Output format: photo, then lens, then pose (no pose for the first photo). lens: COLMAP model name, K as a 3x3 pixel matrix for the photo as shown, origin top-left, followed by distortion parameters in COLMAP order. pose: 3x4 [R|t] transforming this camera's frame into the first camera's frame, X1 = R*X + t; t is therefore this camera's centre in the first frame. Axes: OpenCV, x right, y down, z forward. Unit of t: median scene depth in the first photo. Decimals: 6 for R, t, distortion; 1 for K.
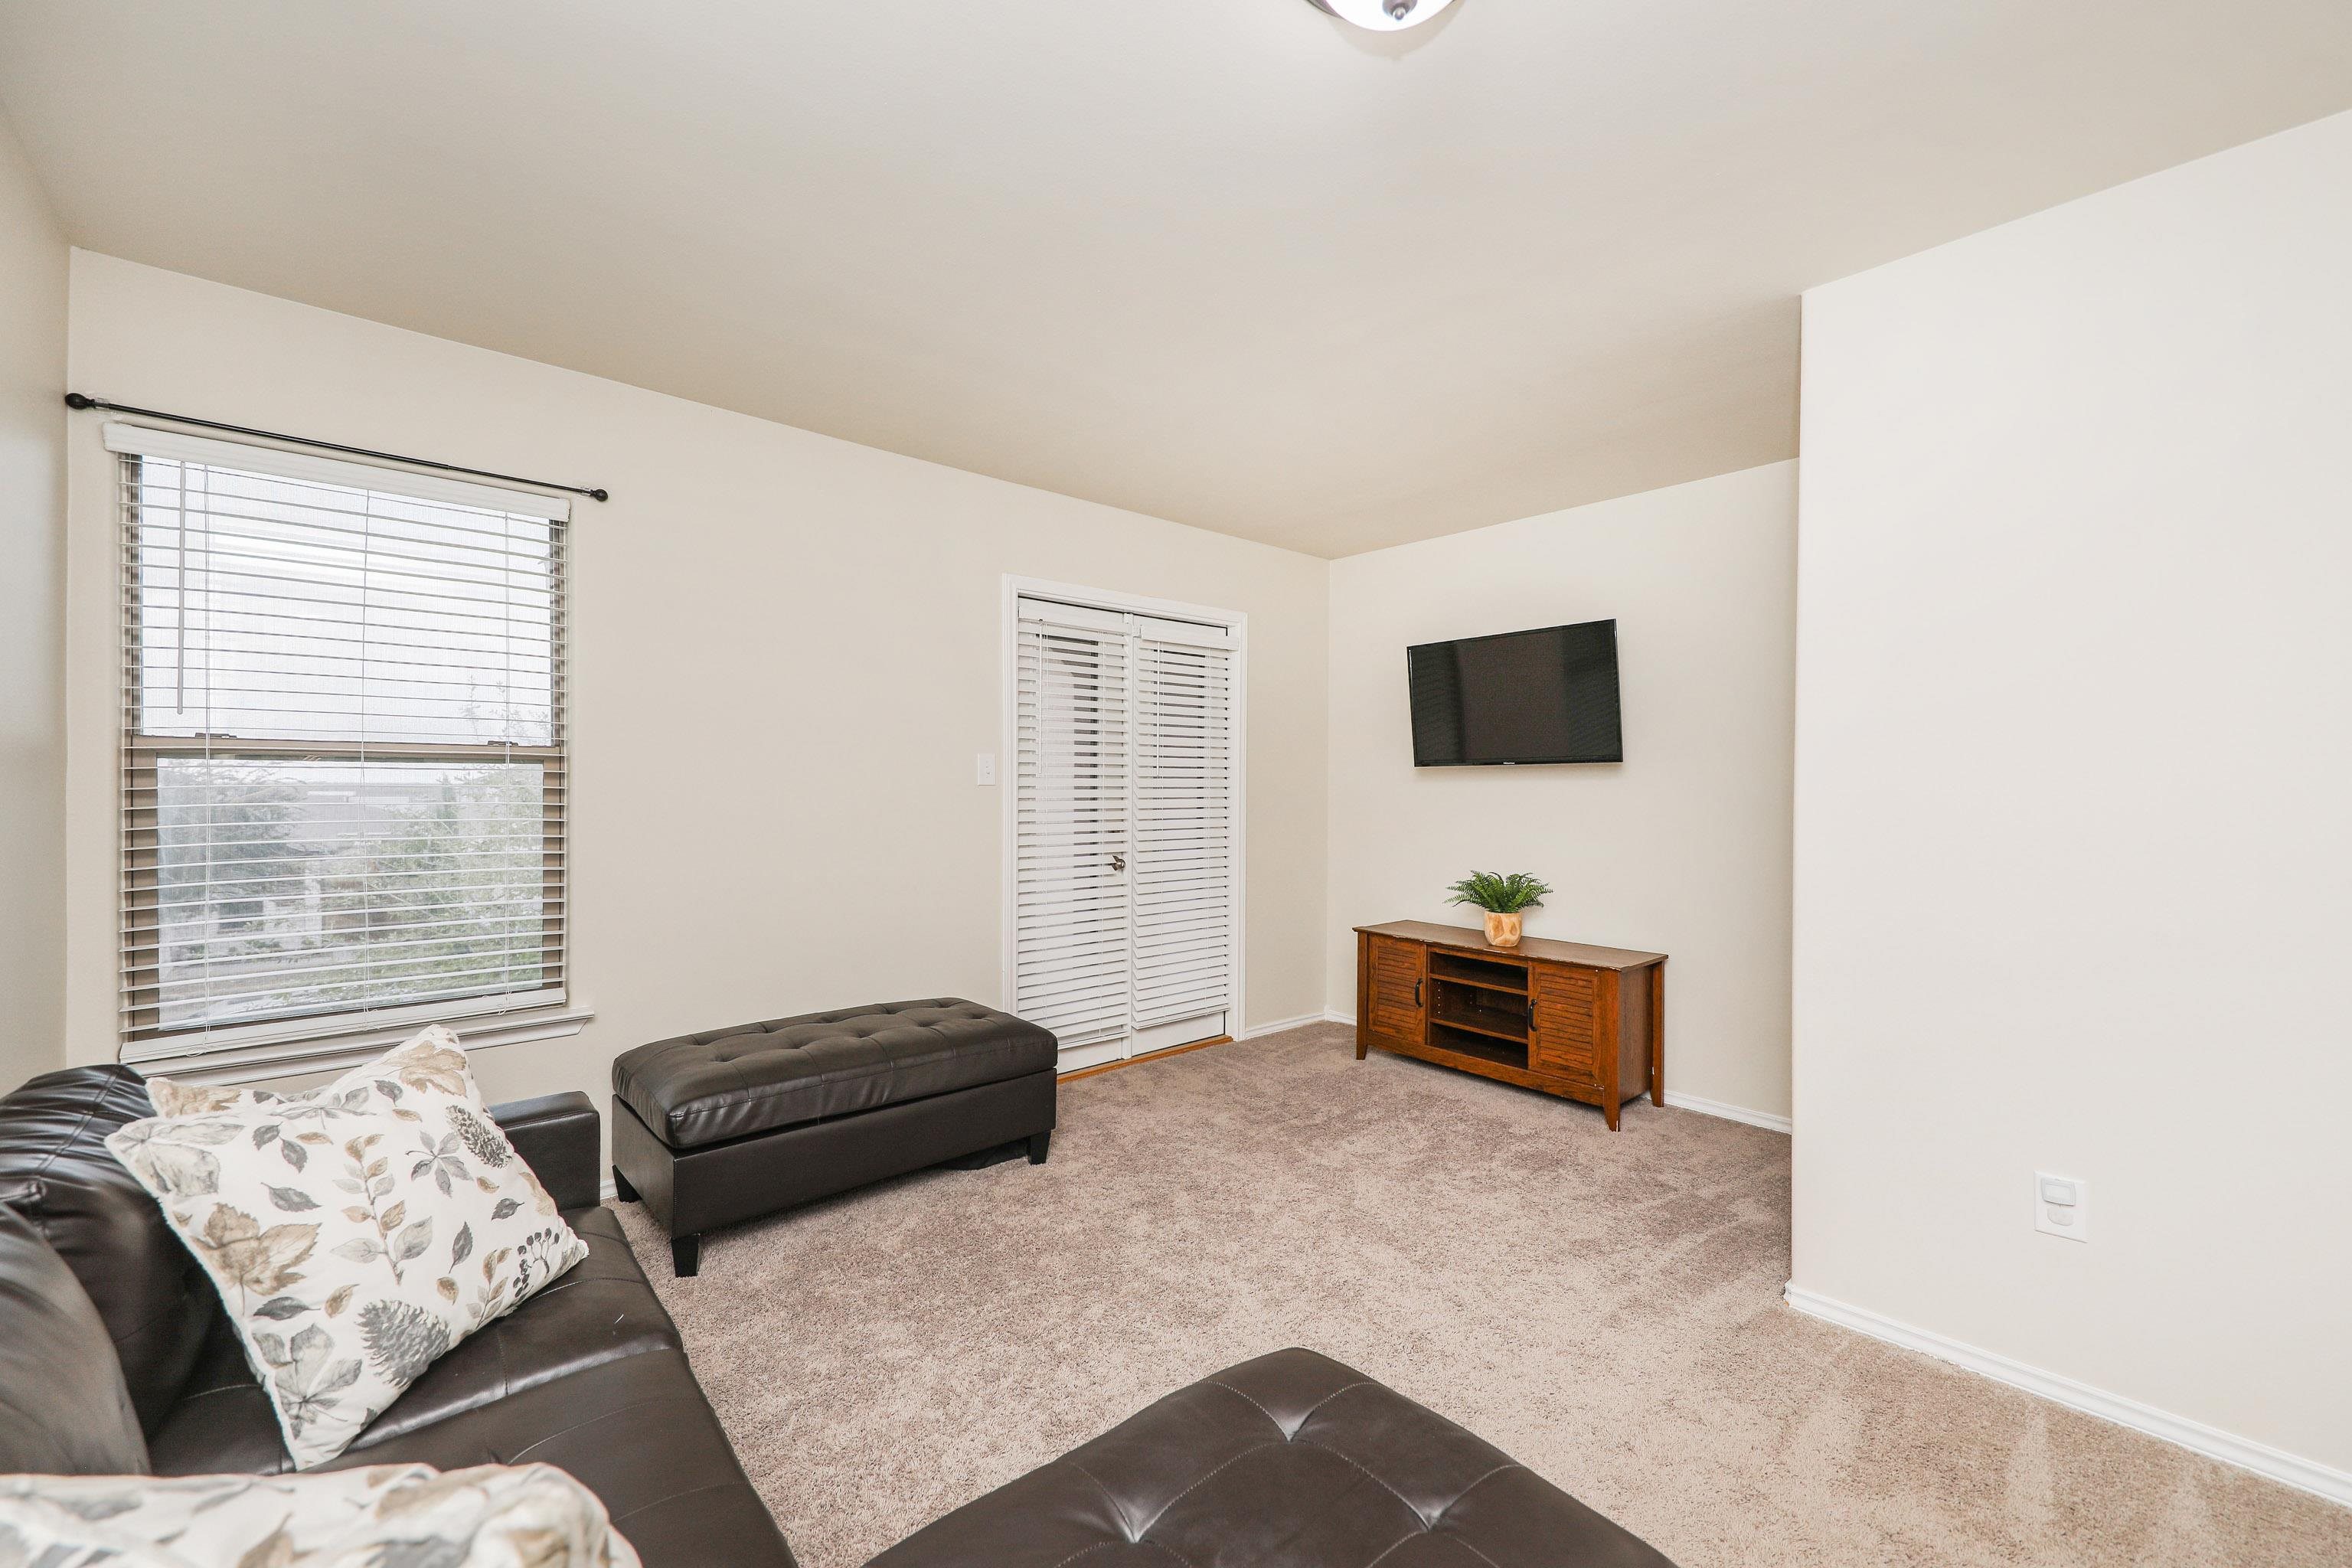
lens RADIAL K [[952.7, 0, 1174.8], [0, 952.7, 804.2], [0, 0, 1]] dist [0.001997, -0.000635]
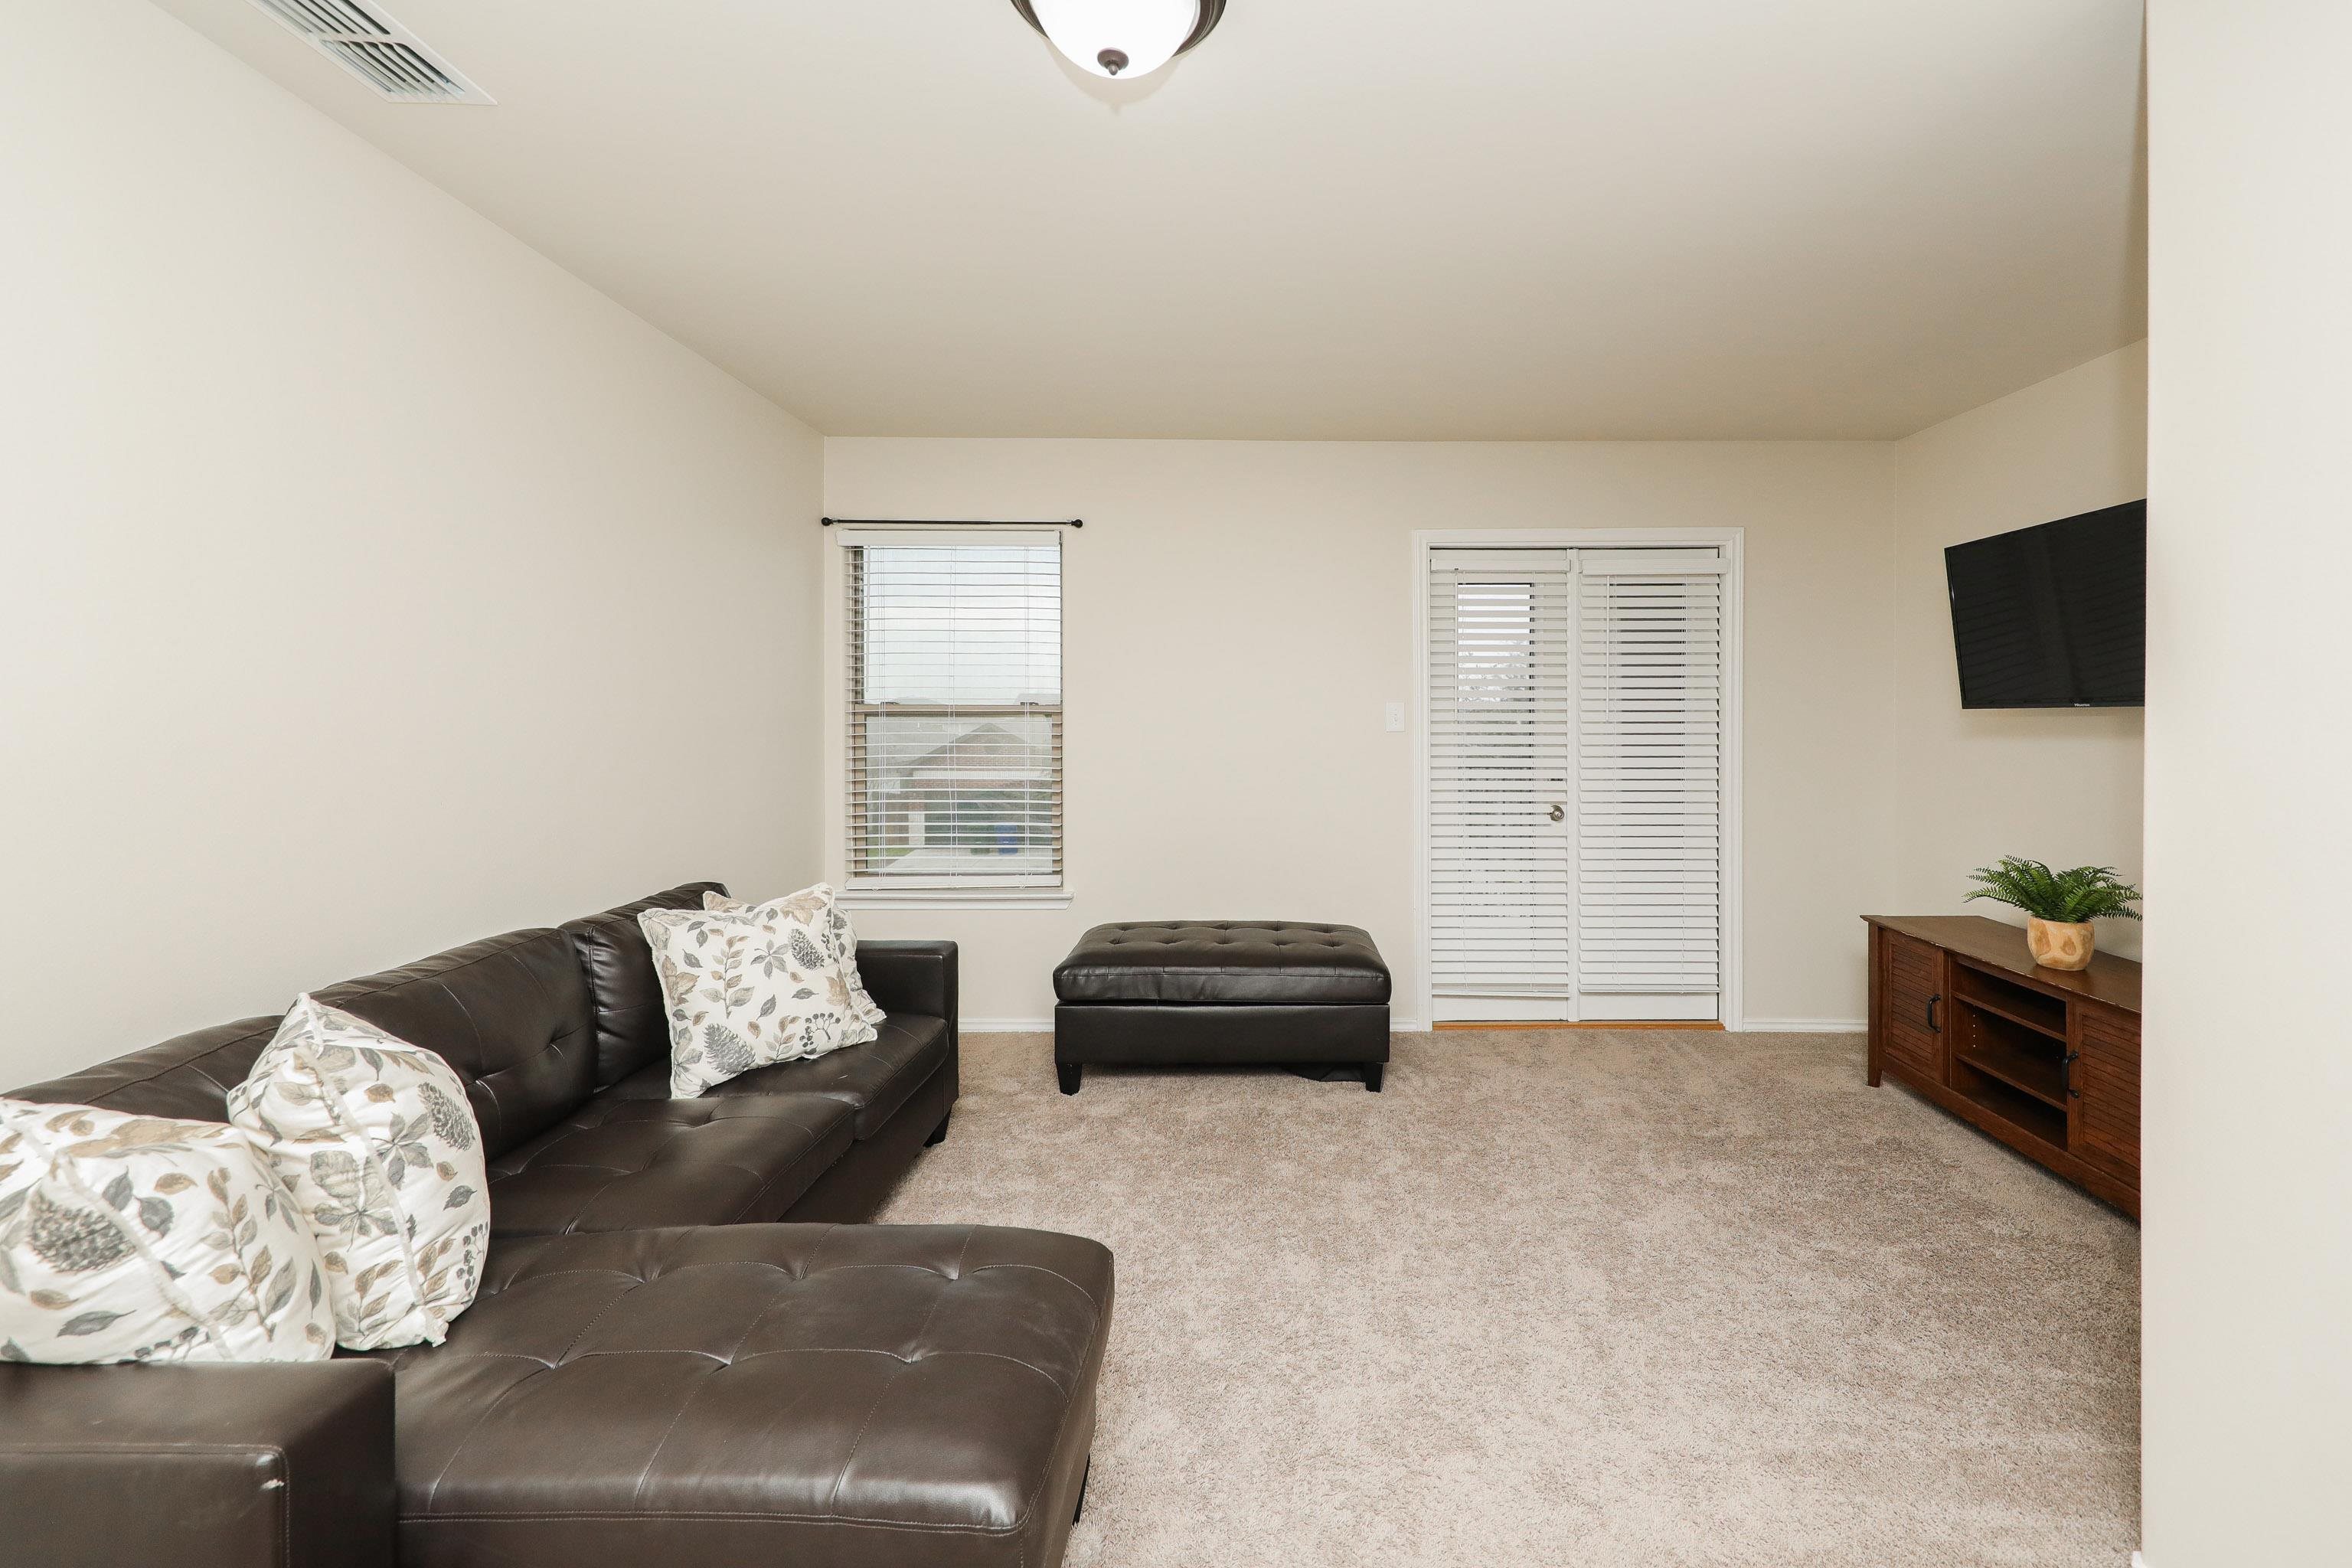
lens RADIAL K [[912.1, 0, 1175.0], [0, 912.1, 736.9], [0, 0, 1]] dist [0.026528, -0.017812]
pose [[0.757991, 0.010629, -0.652179, 0.365897], [-0.011352, 0.999931, 0.003103, -0.018657], [0.652166, 0.005052, 0.758059, 0.084052]]
